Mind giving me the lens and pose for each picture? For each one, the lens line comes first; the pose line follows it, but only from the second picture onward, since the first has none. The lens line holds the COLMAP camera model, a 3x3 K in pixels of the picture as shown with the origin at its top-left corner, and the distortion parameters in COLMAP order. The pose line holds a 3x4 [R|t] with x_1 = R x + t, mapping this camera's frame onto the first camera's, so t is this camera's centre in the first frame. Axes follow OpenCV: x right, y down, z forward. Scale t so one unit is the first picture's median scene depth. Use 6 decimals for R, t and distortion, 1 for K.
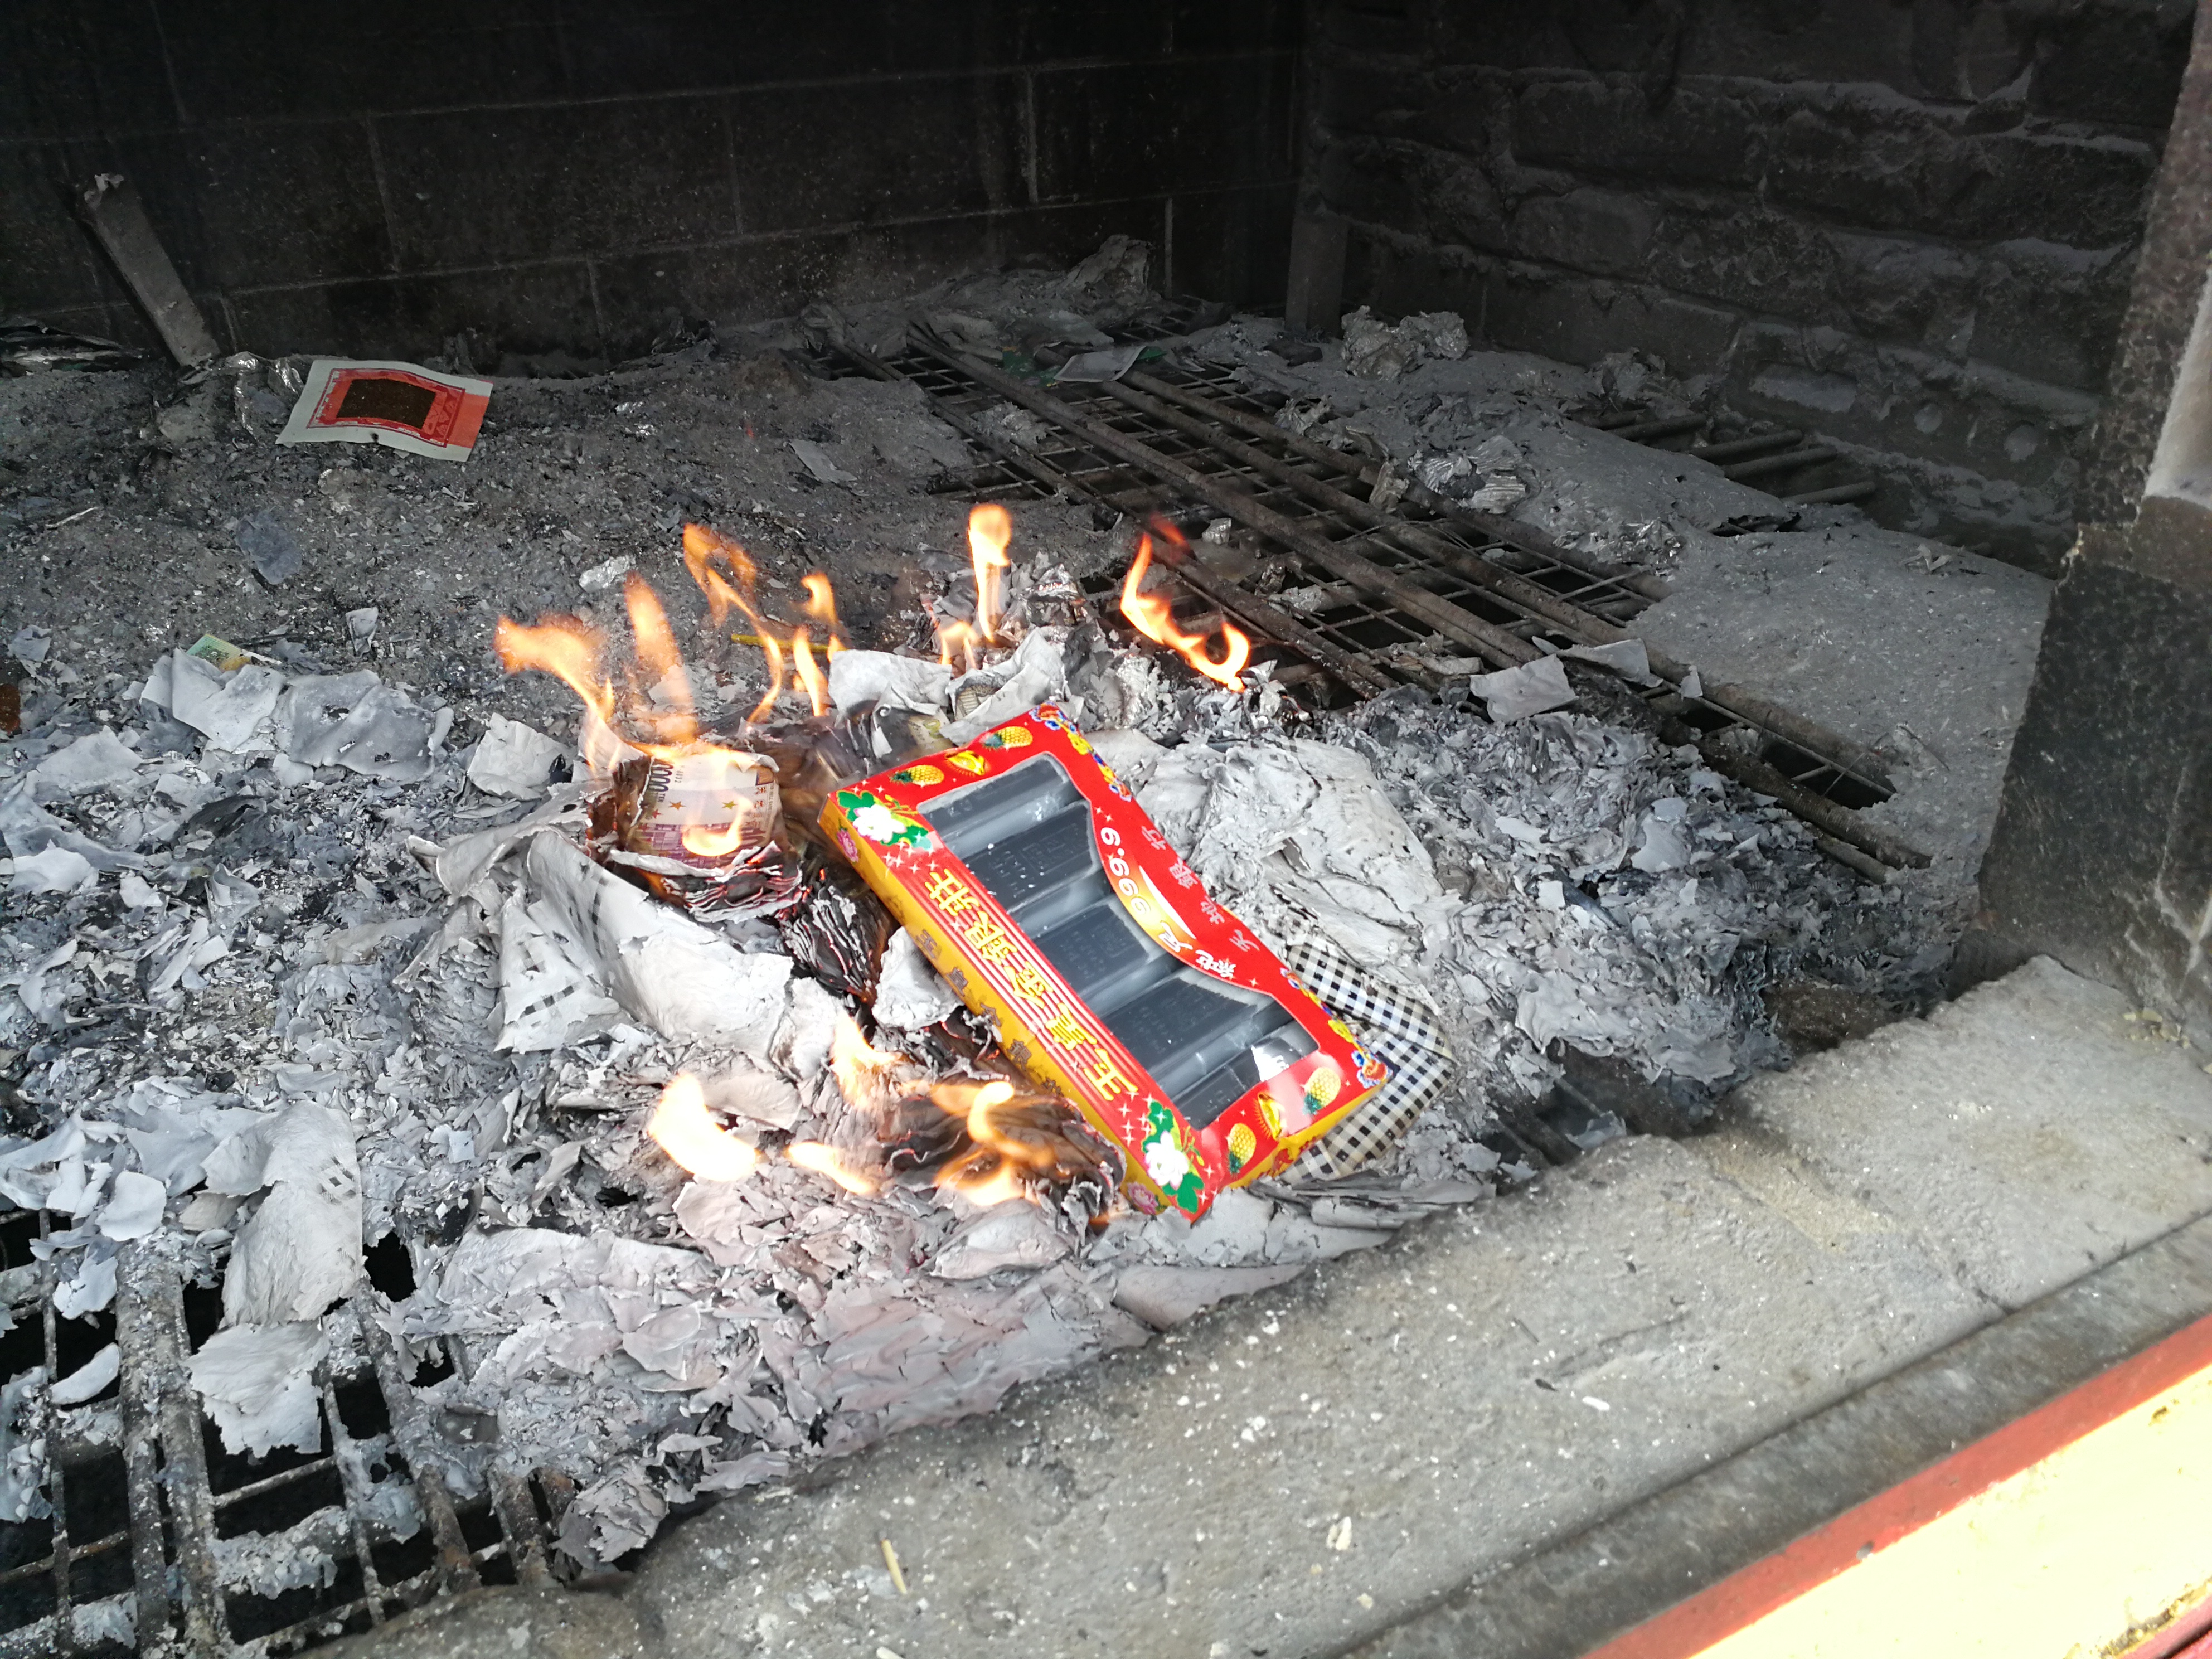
lens RADIAL K [[1744.5, 0, 1102.6], [0, 1744.5, 847.4], [0, 0, 1]] dist [0.039245, -0.033682]
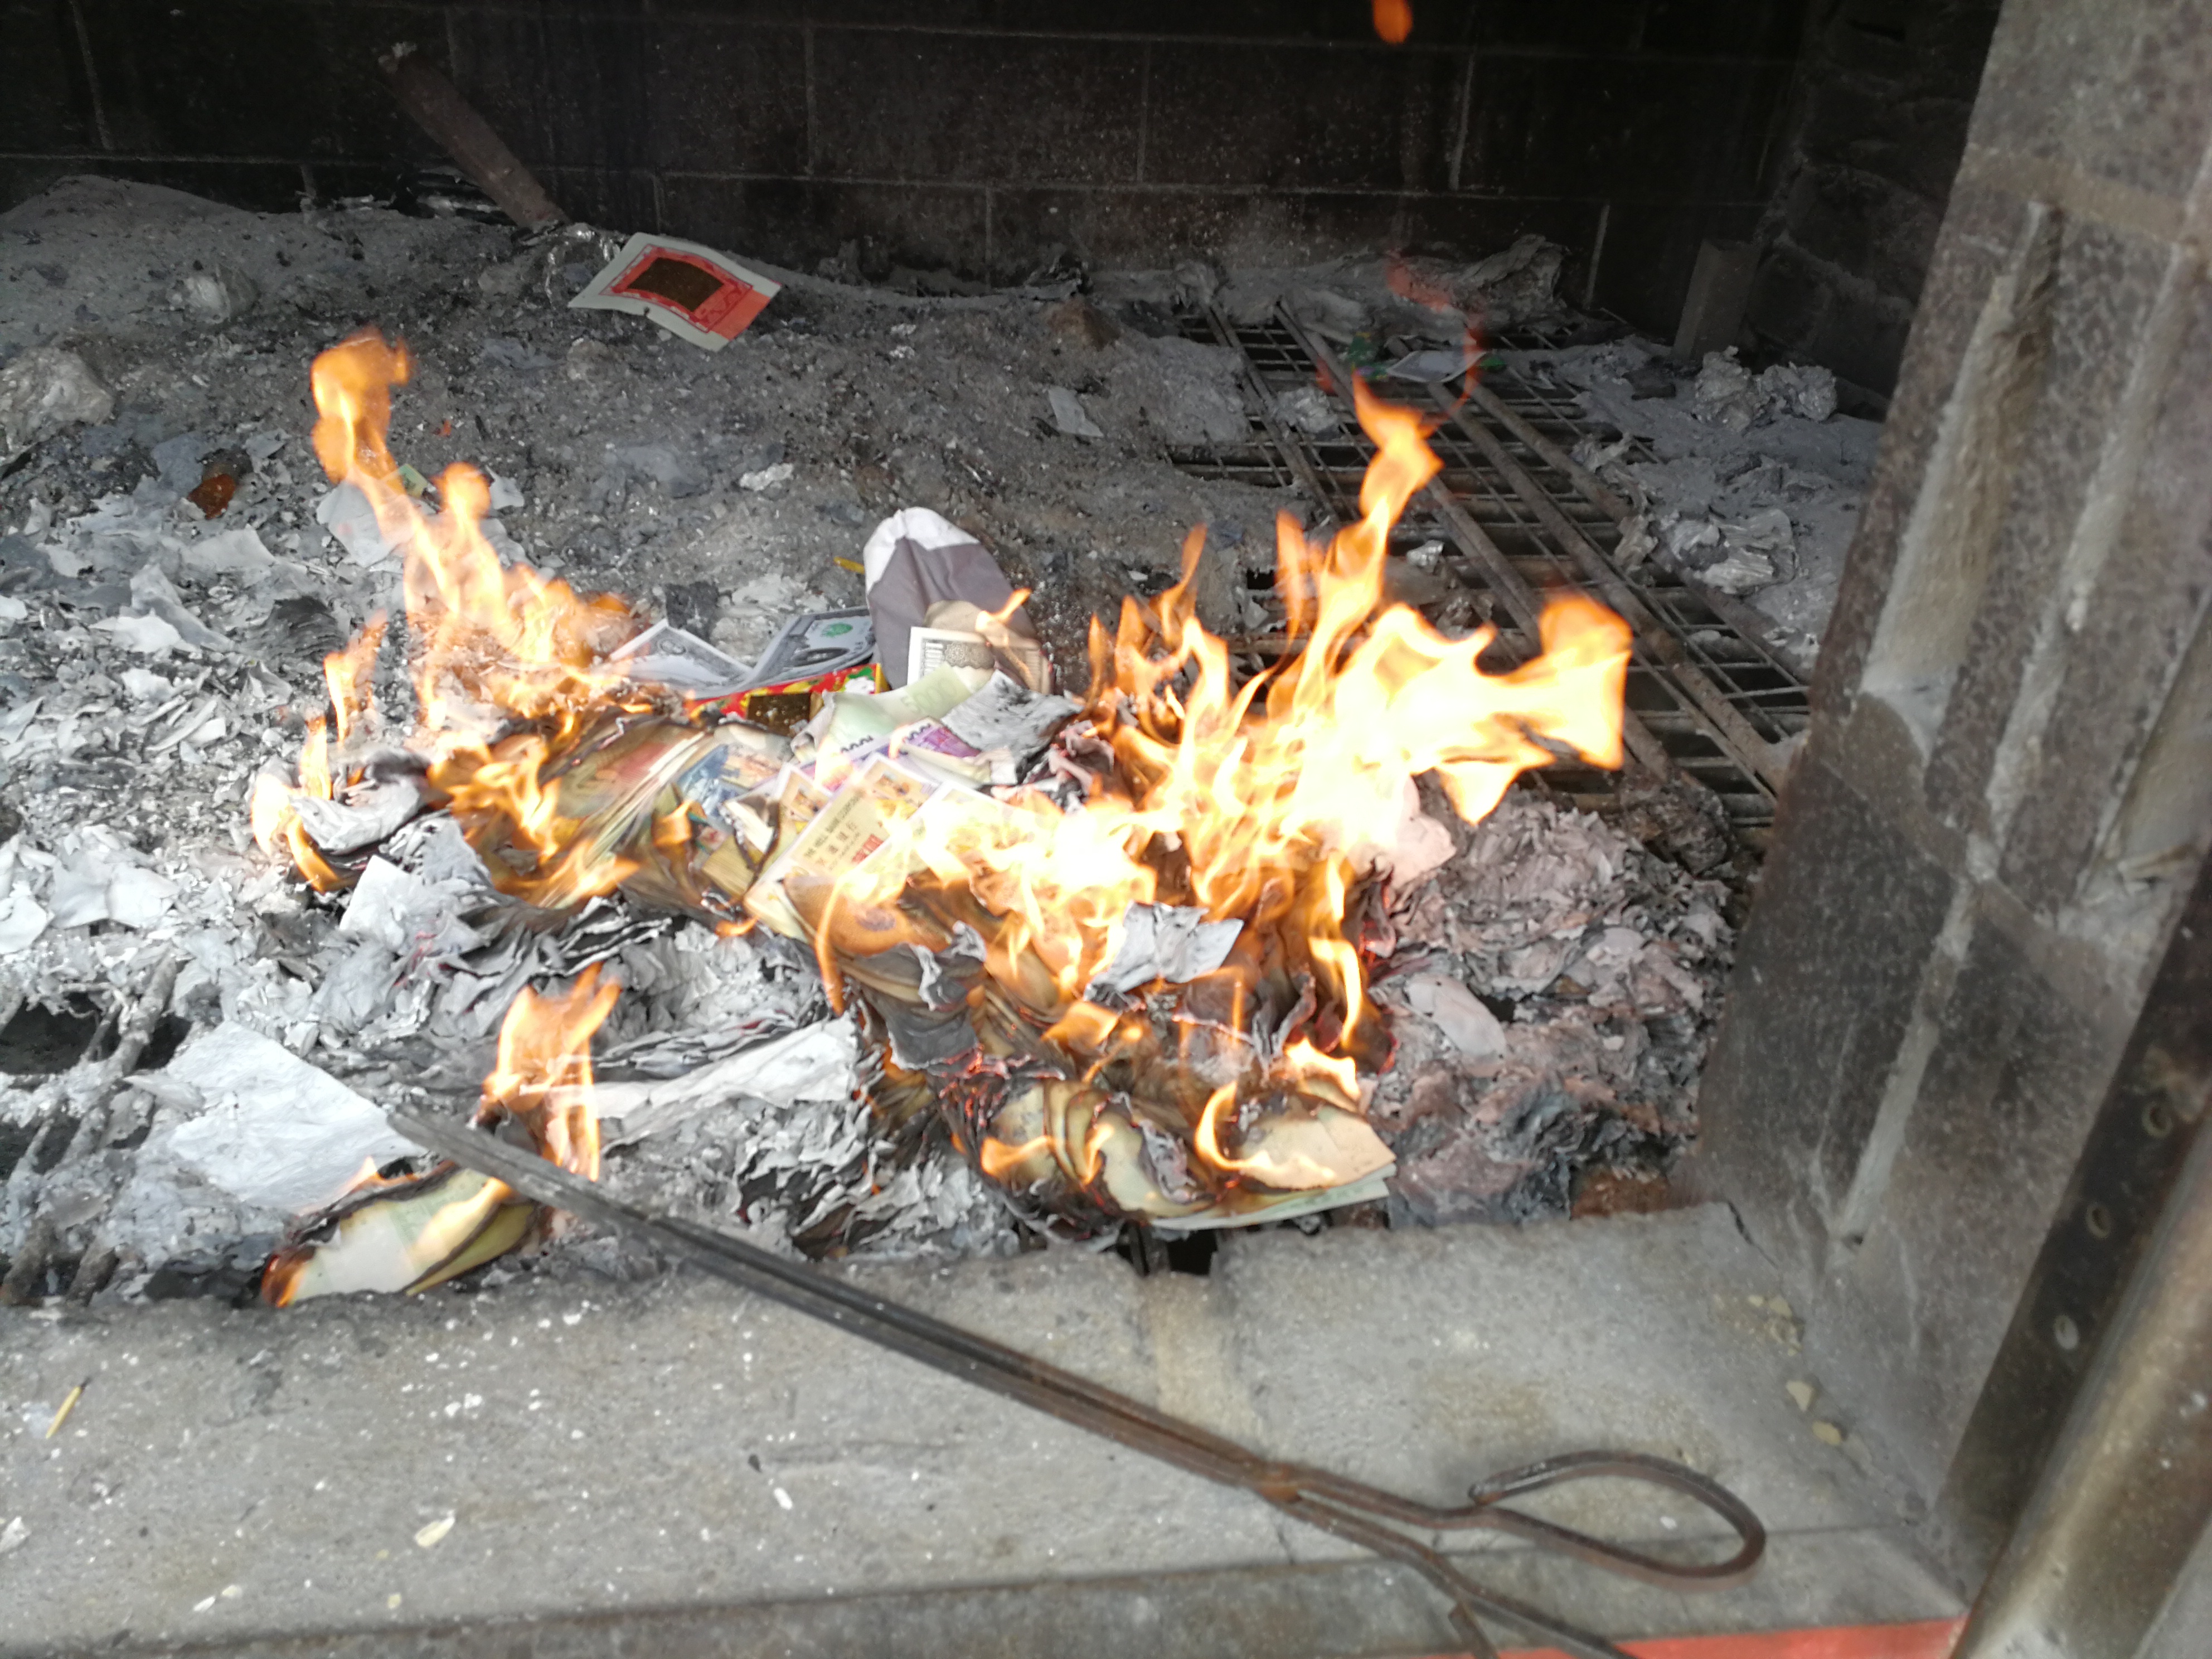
lens RADIAL K [[1737.5, 0, 1132.1], [0, 1737.5, 841.0], [0, 0, 1]] dist [0.050231, -0.042825]
pose [[0.930171, 0.237493, -0.279962, 0.329354], [-0.233142, 0.971194, 0.049257, -0.058705], [0.283596, 0.019453, 0.958746, 0.078800]]
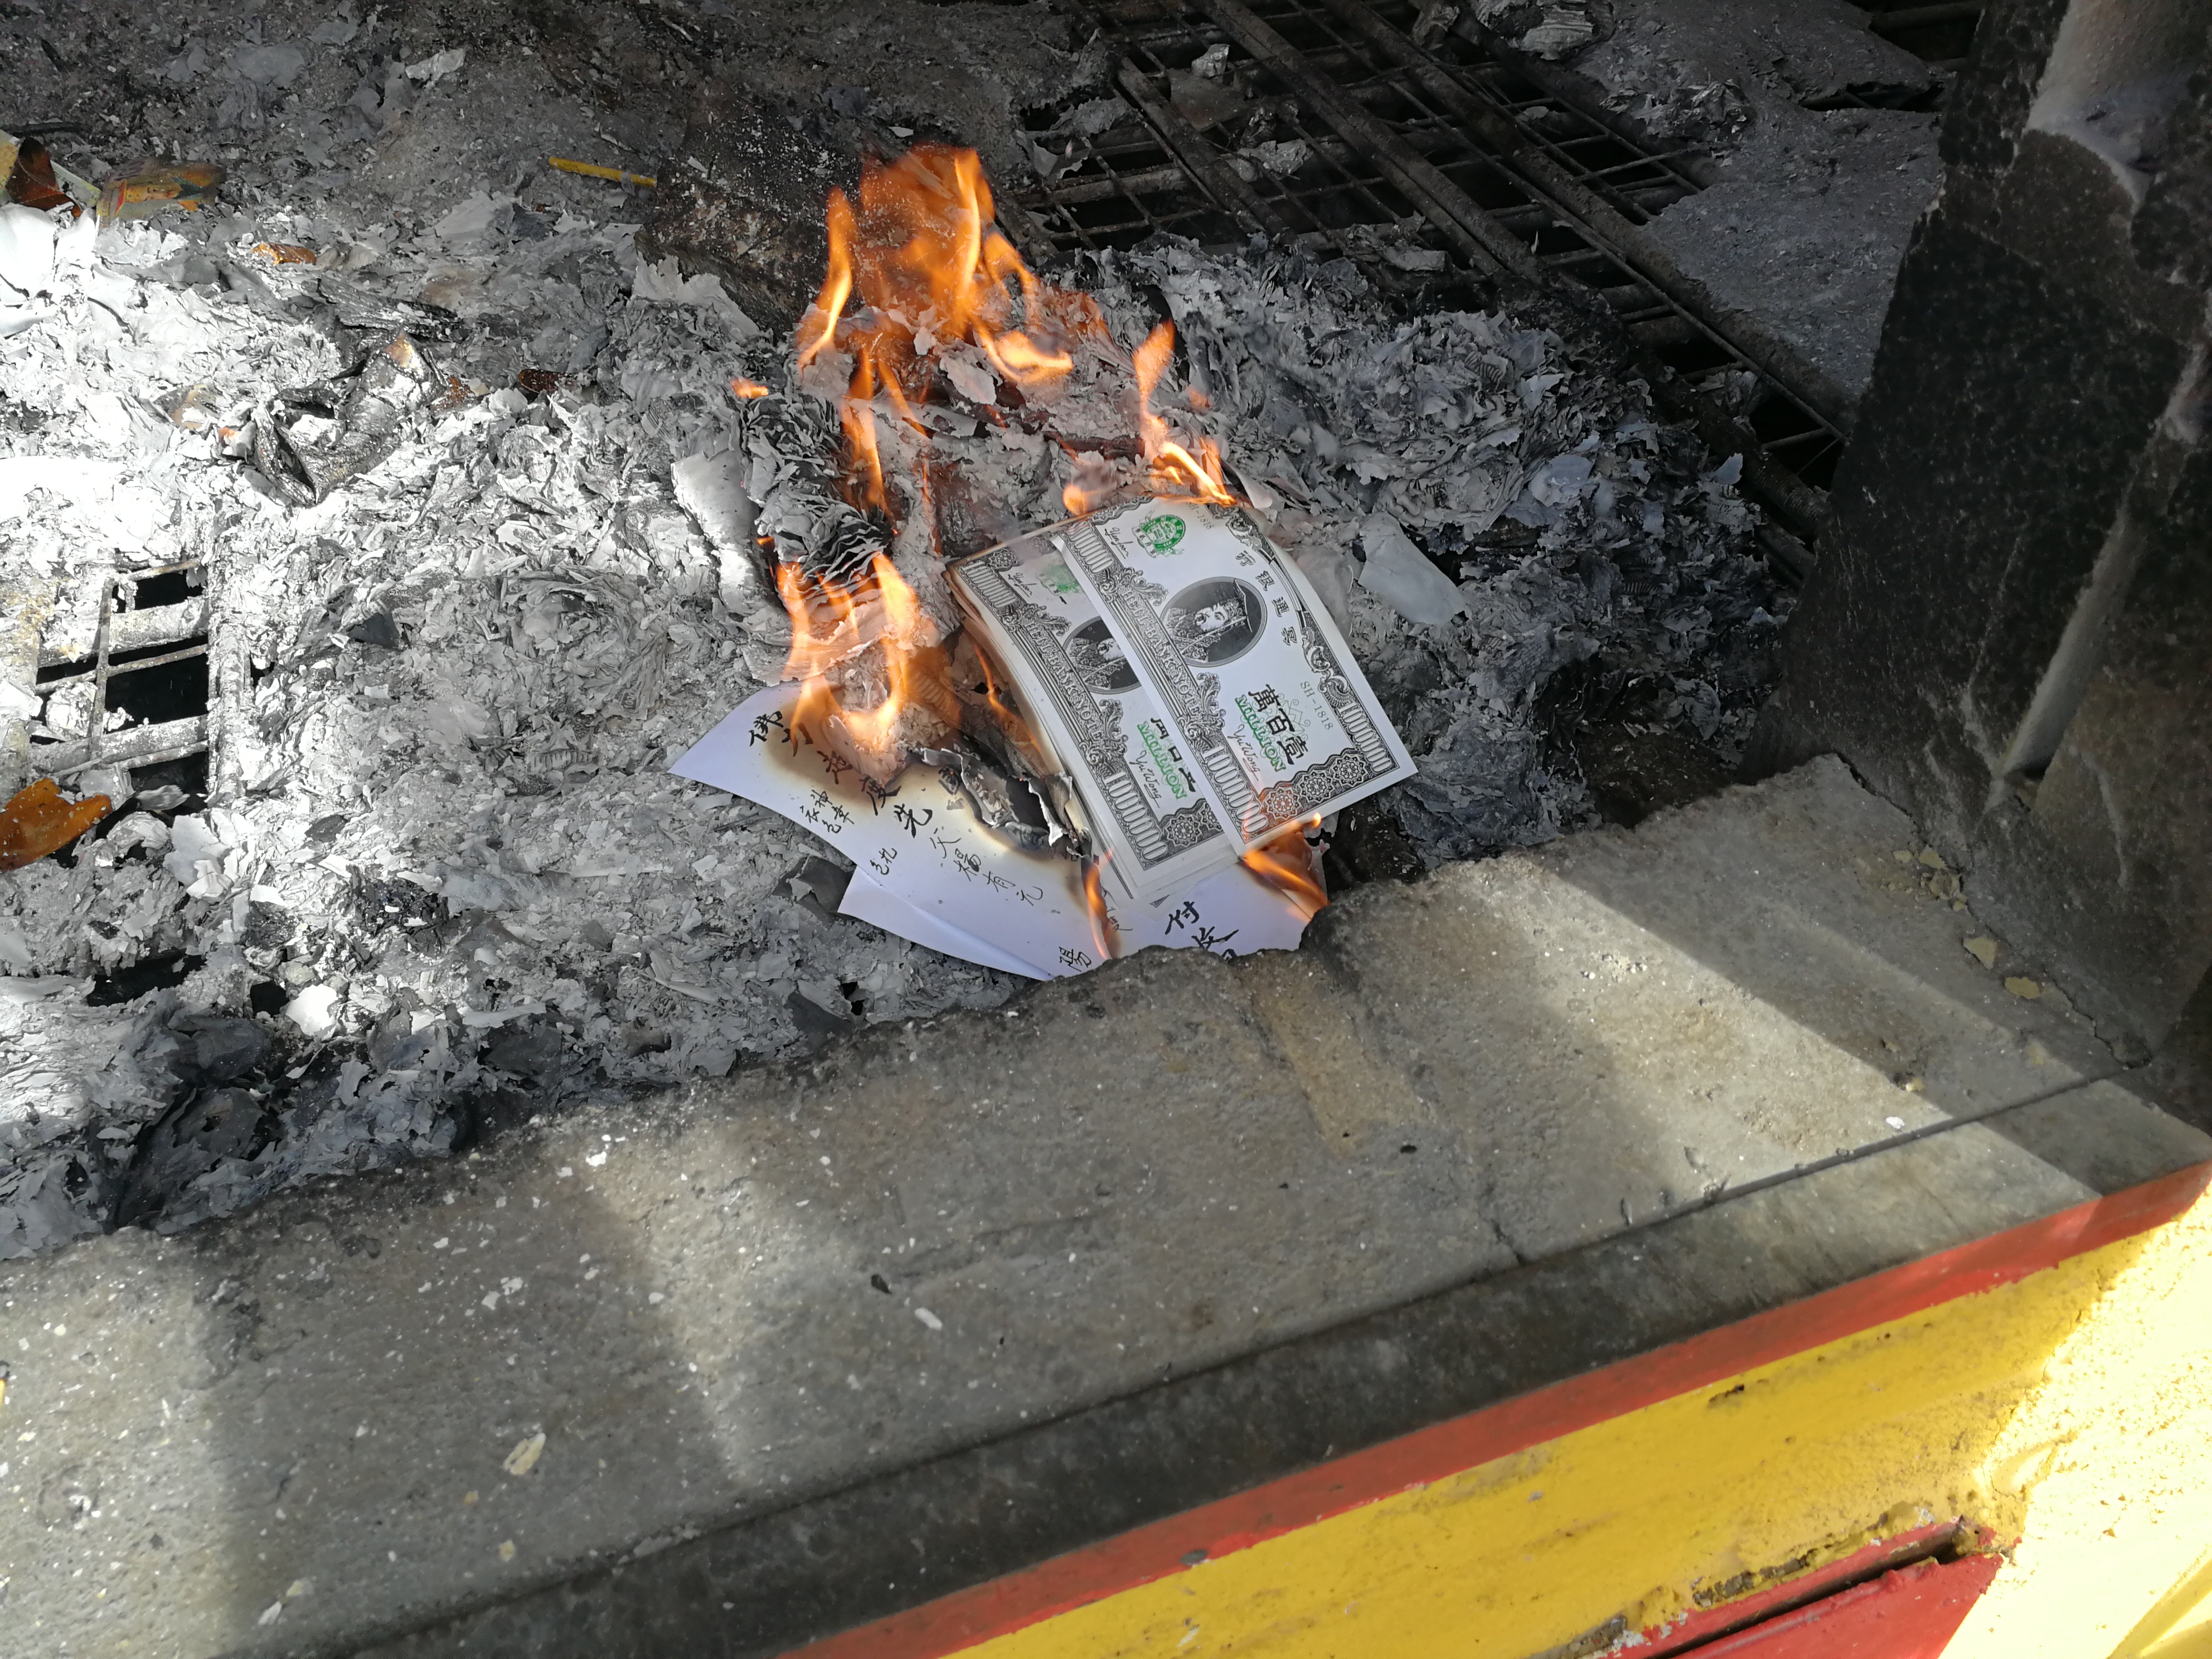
lens RADIAL K [[1748.9, 0, 1111.0], [0, 1748.9, 795.4], [0, 0, 1]] dist [0.030188, -0.020240]
pose [[0.988404, 0.108852, -0.105876, 0.218664], [-0.081331, 0.968286, 0.236235, -0.053636], [0.128233, -0.224884, 0.965911, 0.157925]]
